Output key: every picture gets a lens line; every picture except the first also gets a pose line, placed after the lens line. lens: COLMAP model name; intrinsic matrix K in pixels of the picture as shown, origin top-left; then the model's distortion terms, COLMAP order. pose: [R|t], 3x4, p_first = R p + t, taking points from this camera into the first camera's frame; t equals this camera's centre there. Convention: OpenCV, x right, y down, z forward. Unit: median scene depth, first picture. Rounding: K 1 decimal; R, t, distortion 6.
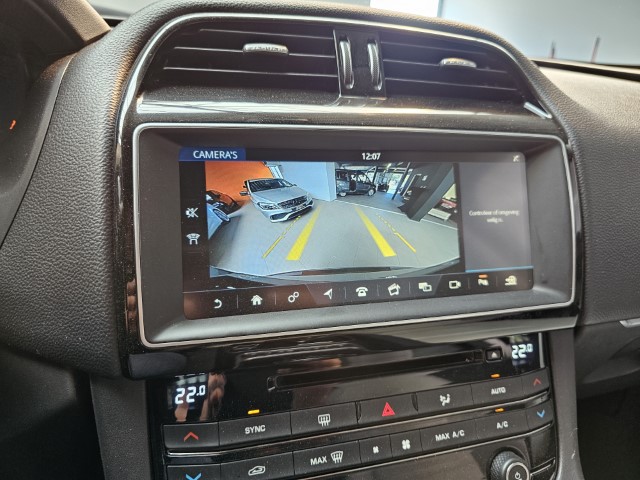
lens RADIAL K [[432.2, 0, 324.4], [0, 432.2, 237.6], [0, 0, 1]] dist [0.019516, -0.007180]
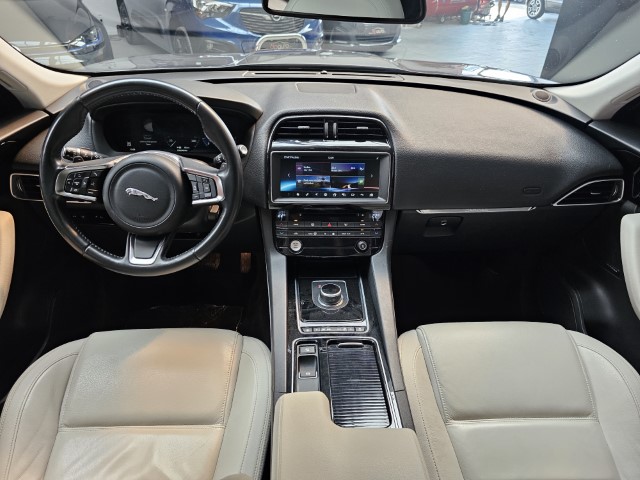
lens RADIAL K [[432.2, 0, 316.7], [0, 432.2, 242.1], [0, 0, 1]] dist [0.019516, -0.007180]
pose [[0.965163, 0.108548, -0.238072, 0.970196], [-0.048116, 0.968001, 0.246292, -0.404675], [0.257189, -0.226257, 0.939501, -2.704923]]
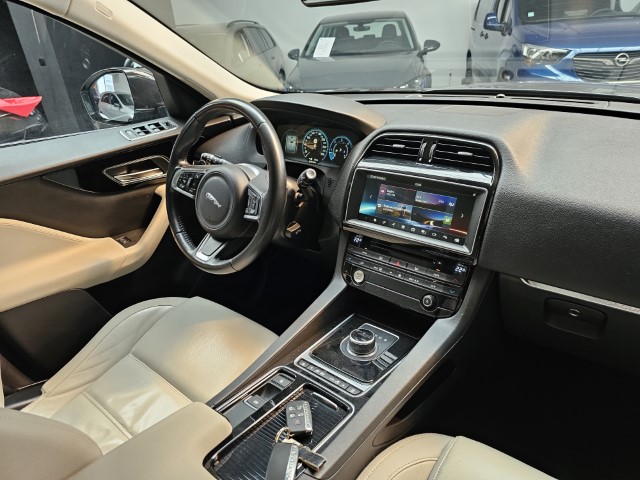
lens RADIAL K [[432.2, 0, 314.6], [0, 432.2, 239.7], [0, 0, 1]] dist [0.019516, -0.007180]
pose [[0.514300, 0.272961, -0.813012, 2.364901], [-0.173718, 0.961502, 0.212924, -0.346088], [0.839832, 0.031728, 0.541918, -1.250619]]
